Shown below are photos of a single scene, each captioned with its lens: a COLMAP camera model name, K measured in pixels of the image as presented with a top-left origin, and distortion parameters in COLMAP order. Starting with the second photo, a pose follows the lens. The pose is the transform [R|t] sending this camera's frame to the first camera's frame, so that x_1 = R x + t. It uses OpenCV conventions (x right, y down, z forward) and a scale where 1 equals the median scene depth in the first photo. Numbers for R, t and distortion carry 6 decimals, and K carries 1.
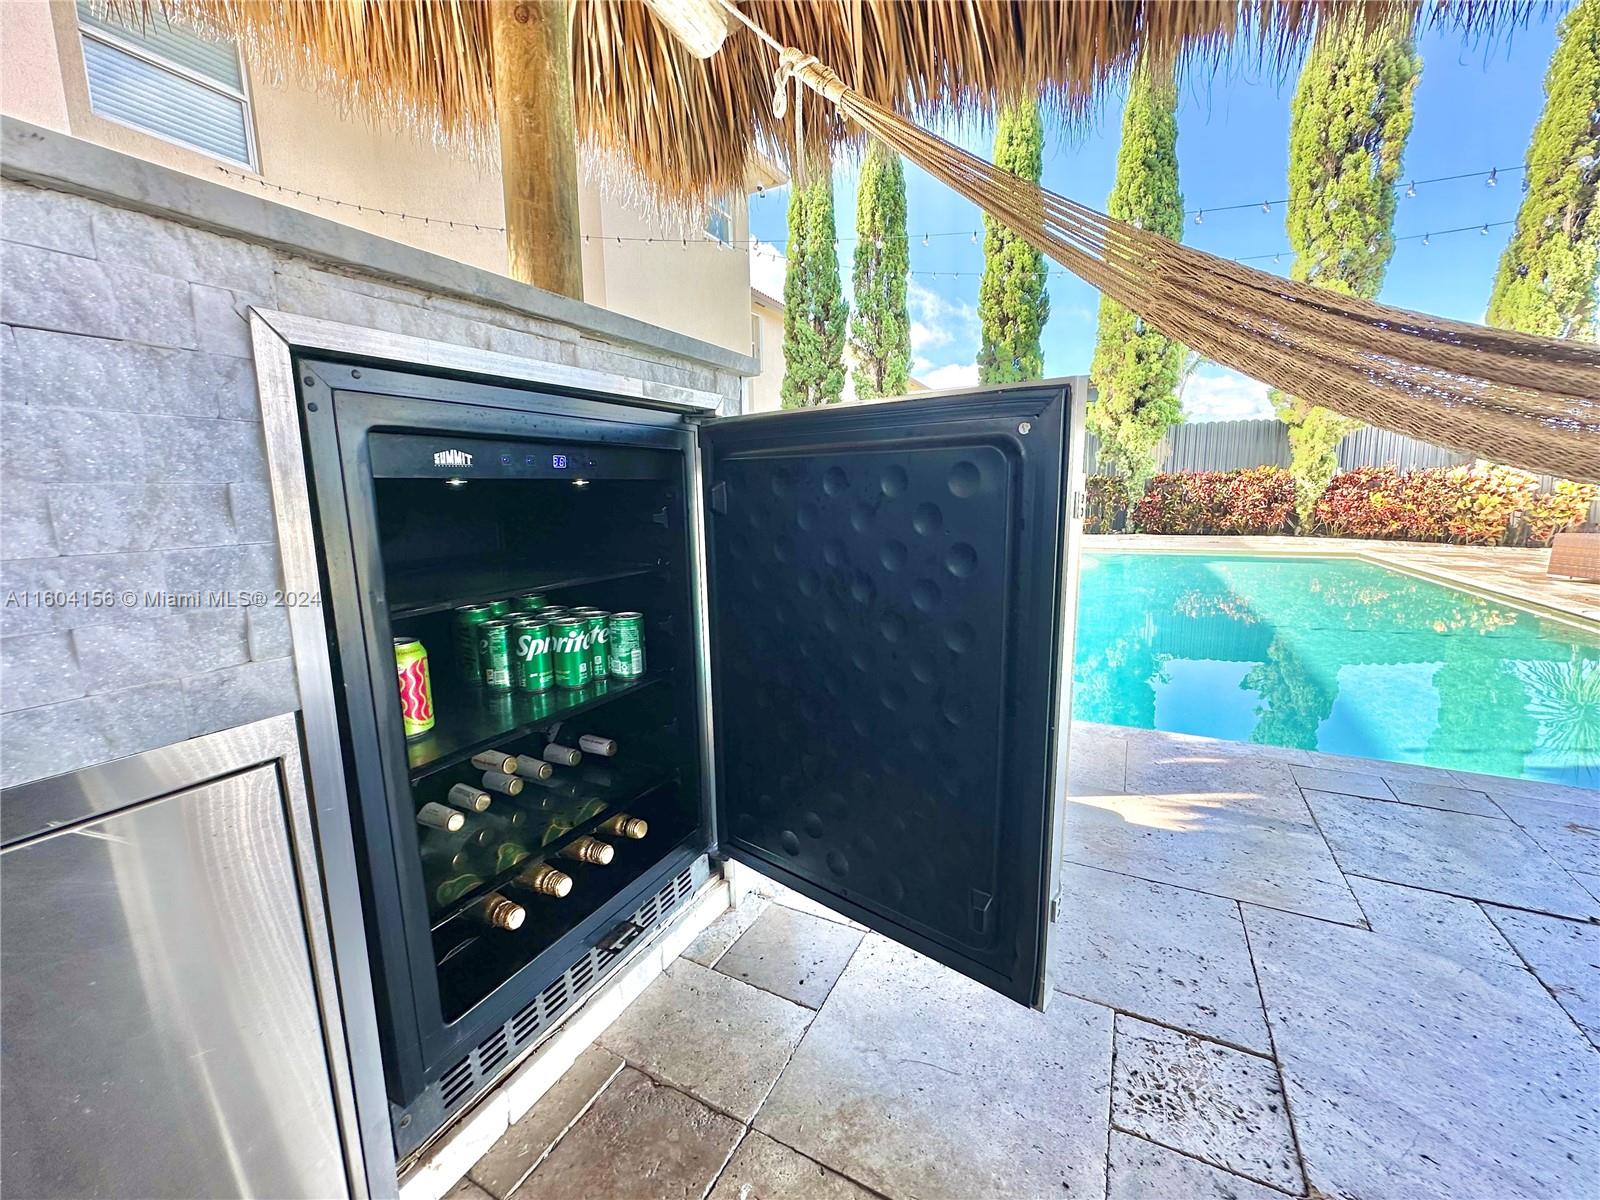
lens RADIAL K [[641.1, 0, 804.6], [0, 641.1, 590.2], [0, 0, 1]] dist [-0.001749, 0.000777]
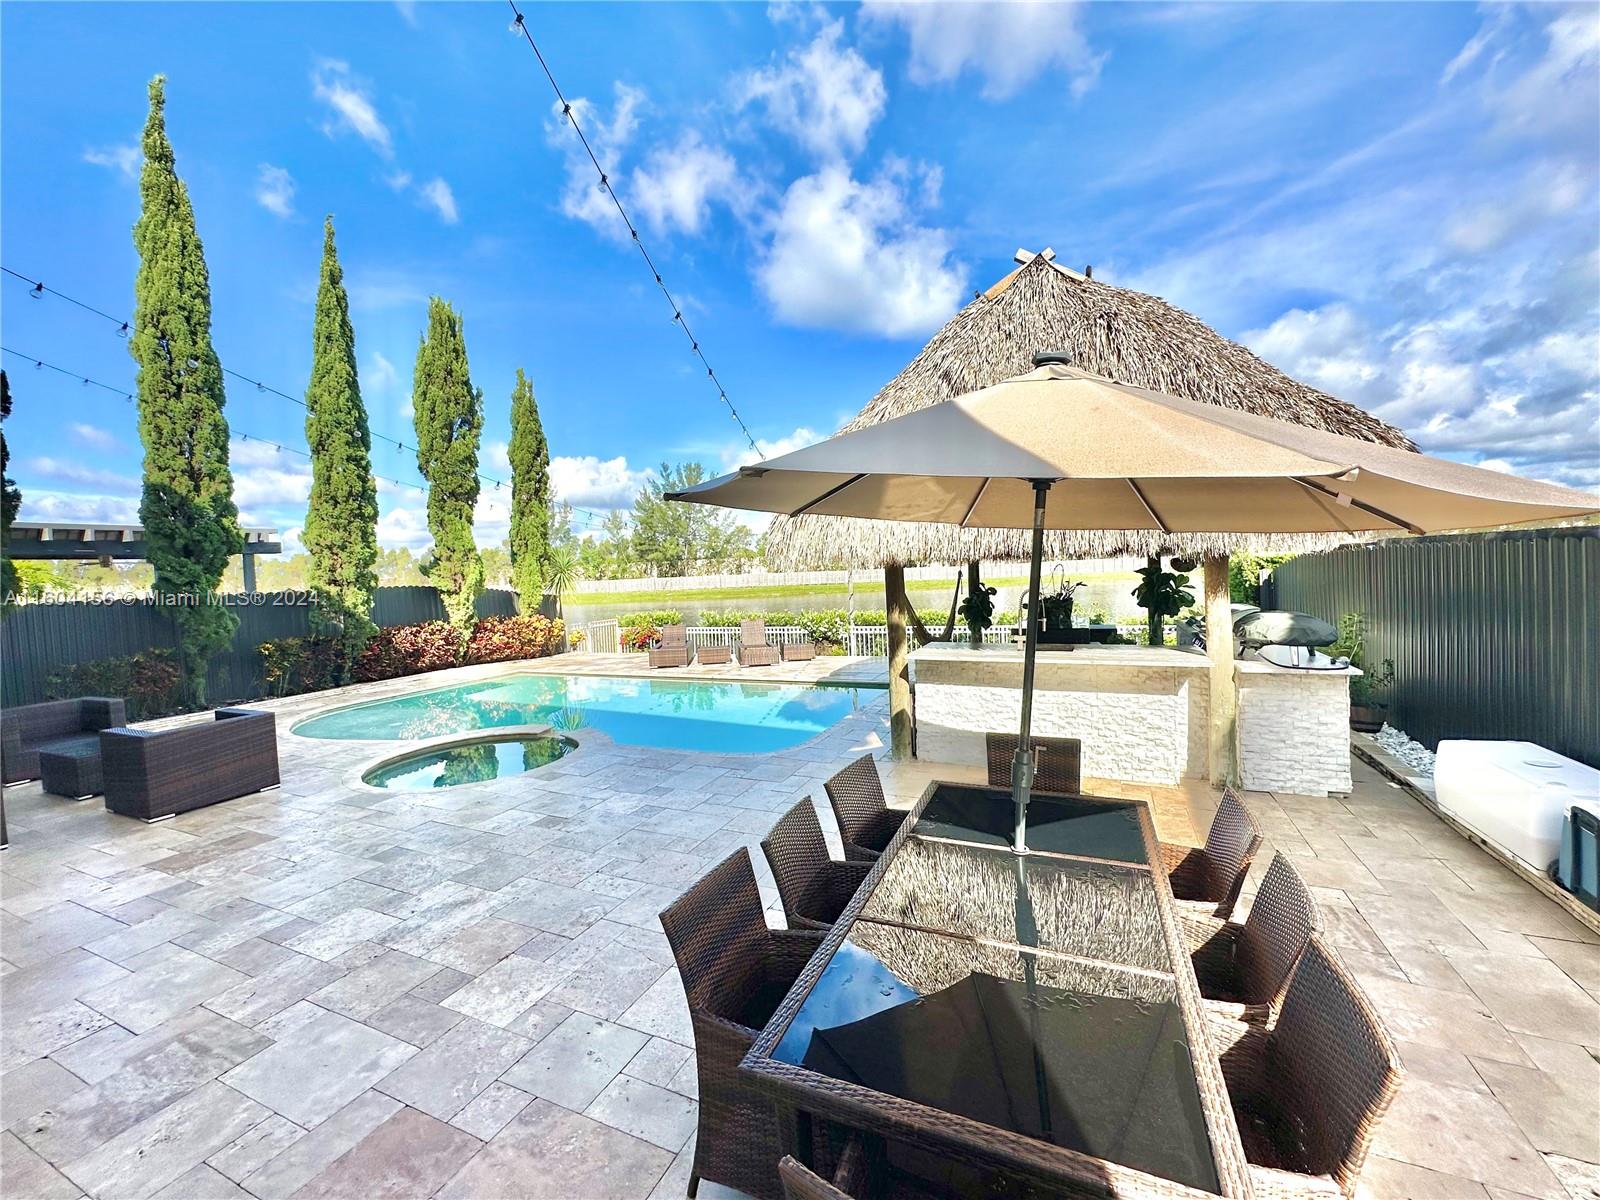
lens RADIAL K [[641.1, 0, 801.0], [0, 641.1, 597.9], [0, 0, 1]] dist [-0.001749, 0.000777]
pose [[-0.033289, -0.020752, 0.999230, -0.669423], [0.194393, 0.980556, 0.026840, -0.123183], [-0.980359, 0.195137, -0.028608, 0.254977]]
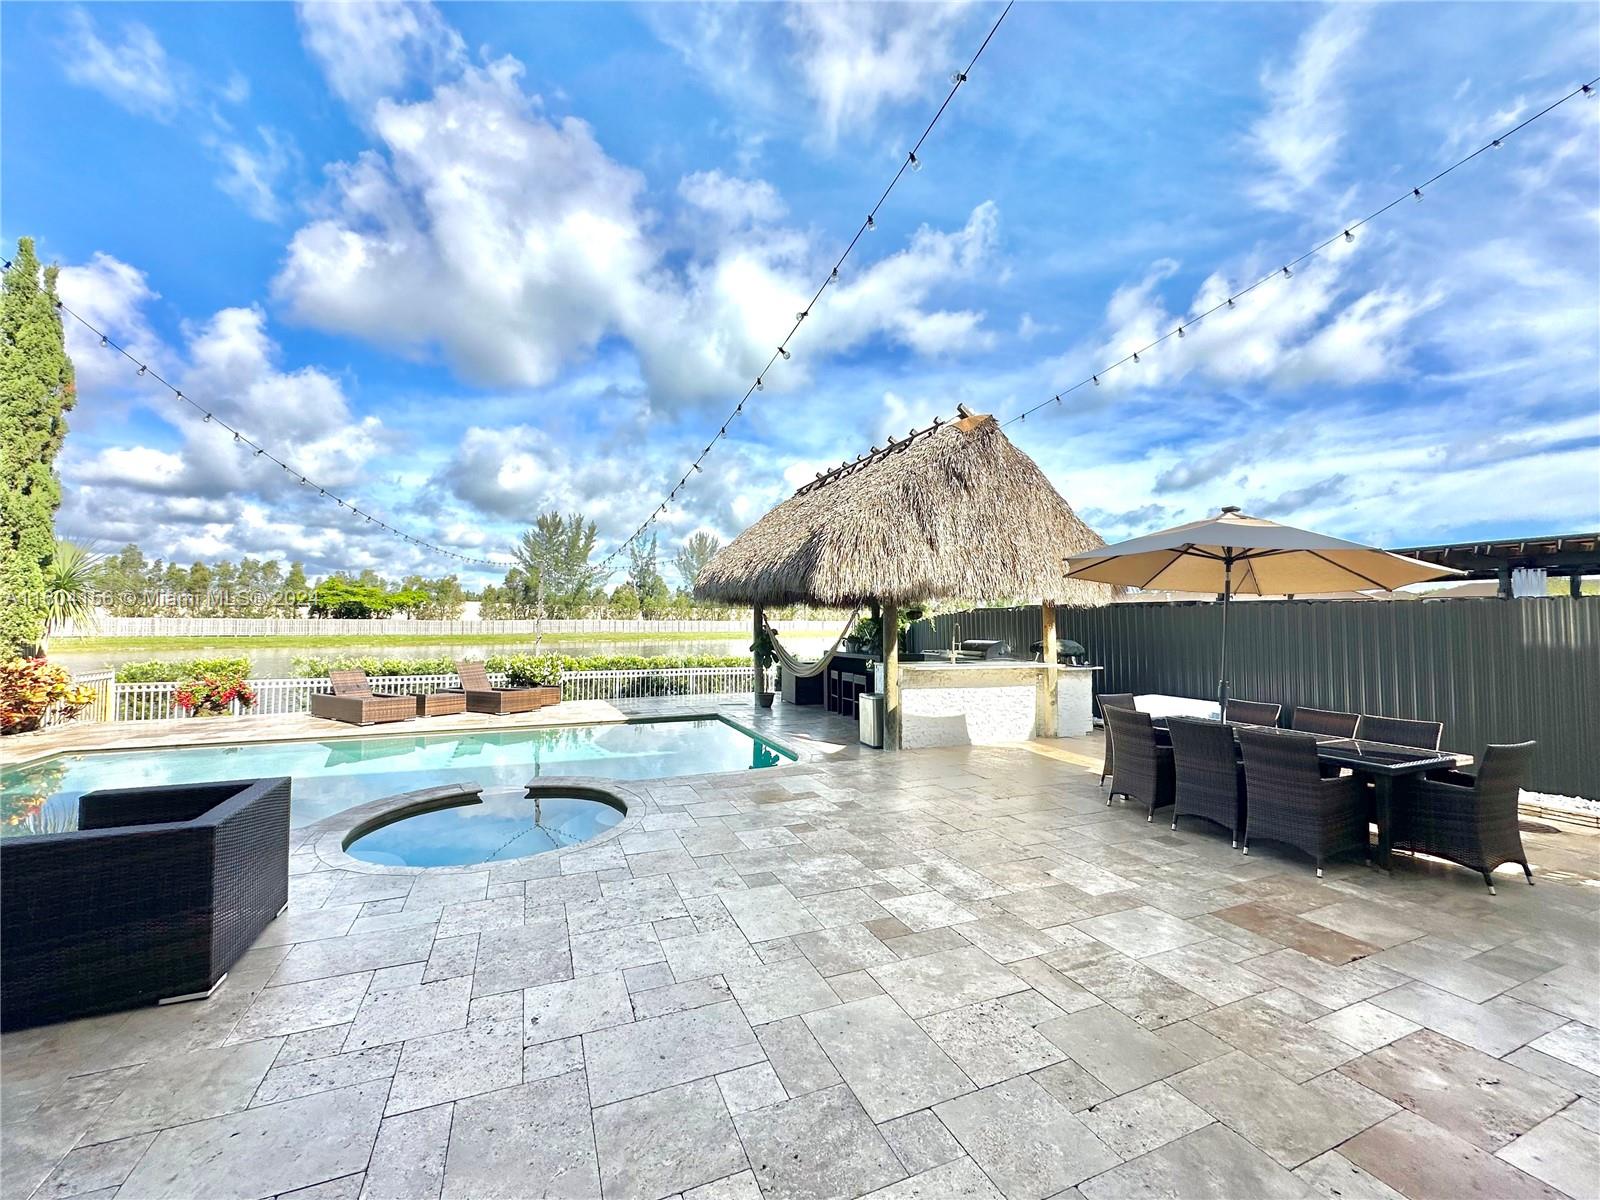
lens RADIAL K [[641.1, 0, 803.3], [0, 641.1, 602.4], [0, 0, 1]] dist [-0.001749, 0.000777]
pose [[-0.760544, 0.036008, 0.648287, -0.500712], [0.109255, 0.991321, 0.073112, -0.189800], [-0.640028, 0.126434, -0.757878, 0.828401]]
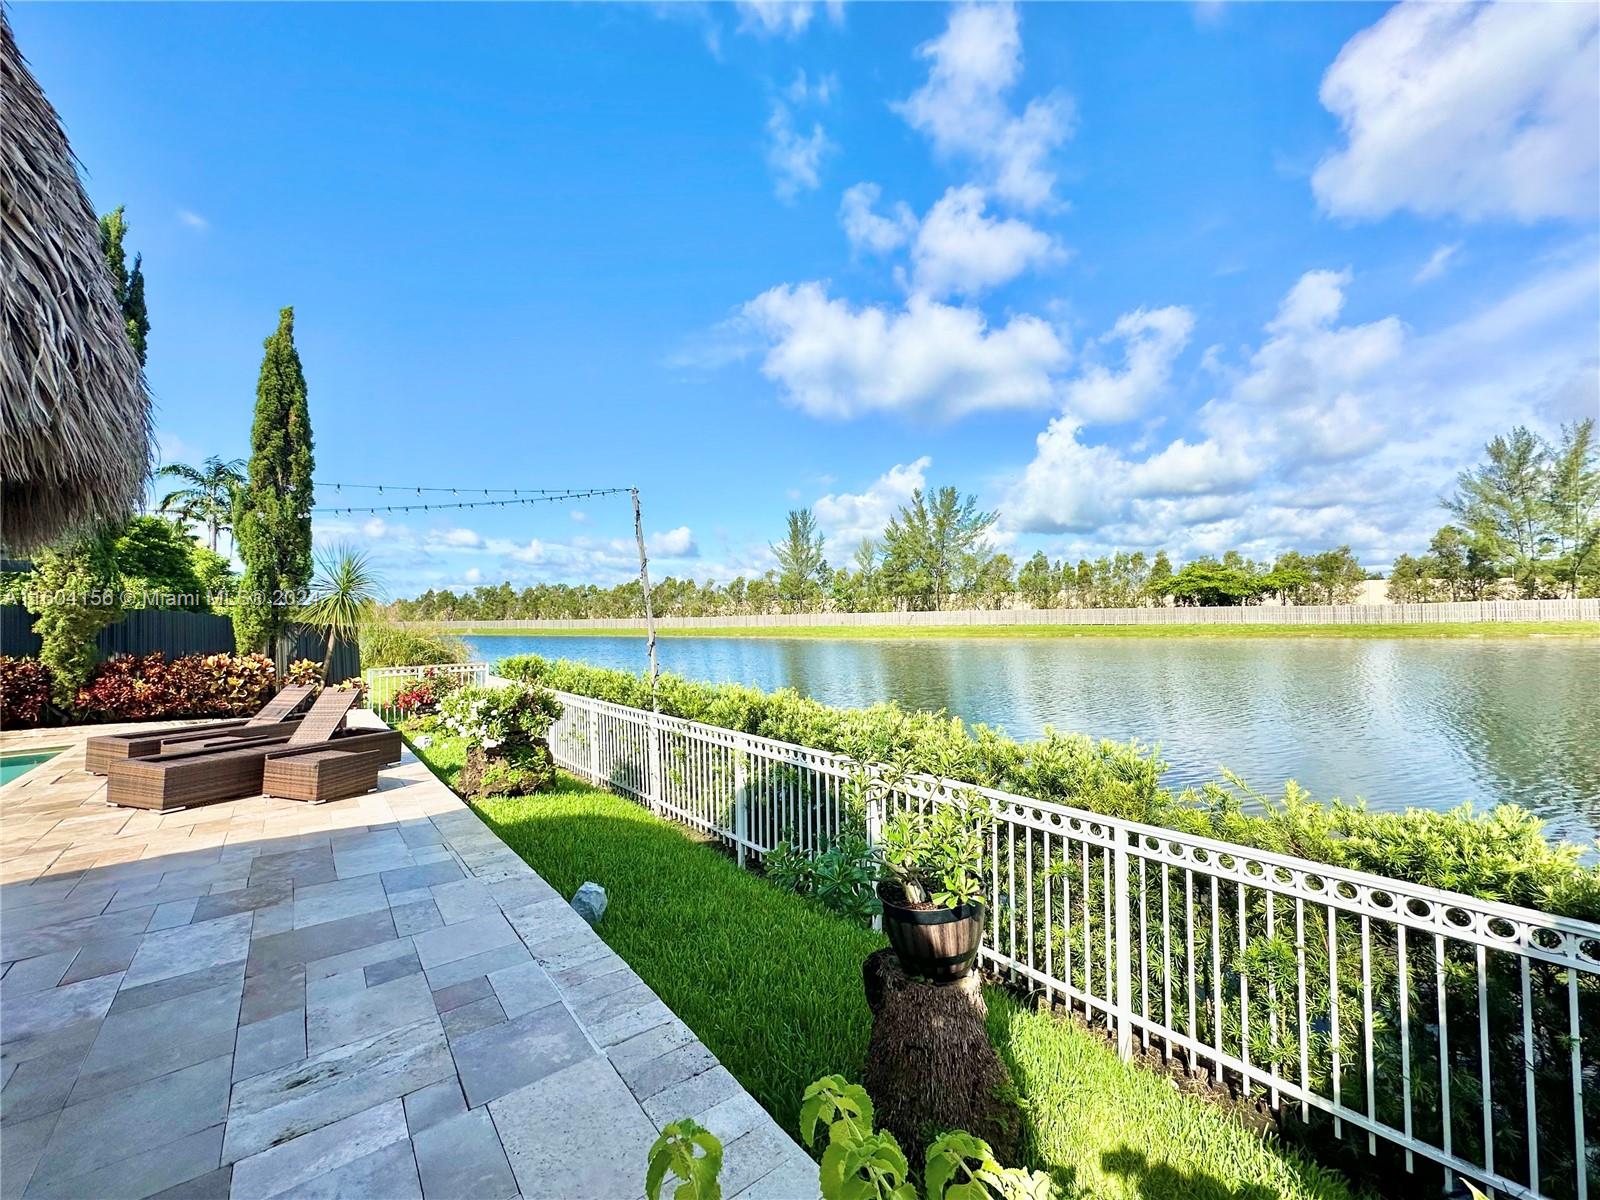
lens RADIAL K [[641.1, 0, 806.4], [0, 641.1, 600.1], [0, 0, 1]] dist [-0.001749, 0.000777]
pose [[0.421191, 0.033598, 0.906349, 0.346197], [0.146547, 0.983662, -0.104566, -0.005176], [-0.895054, 0.176865, 0.409386, -0.429586]]
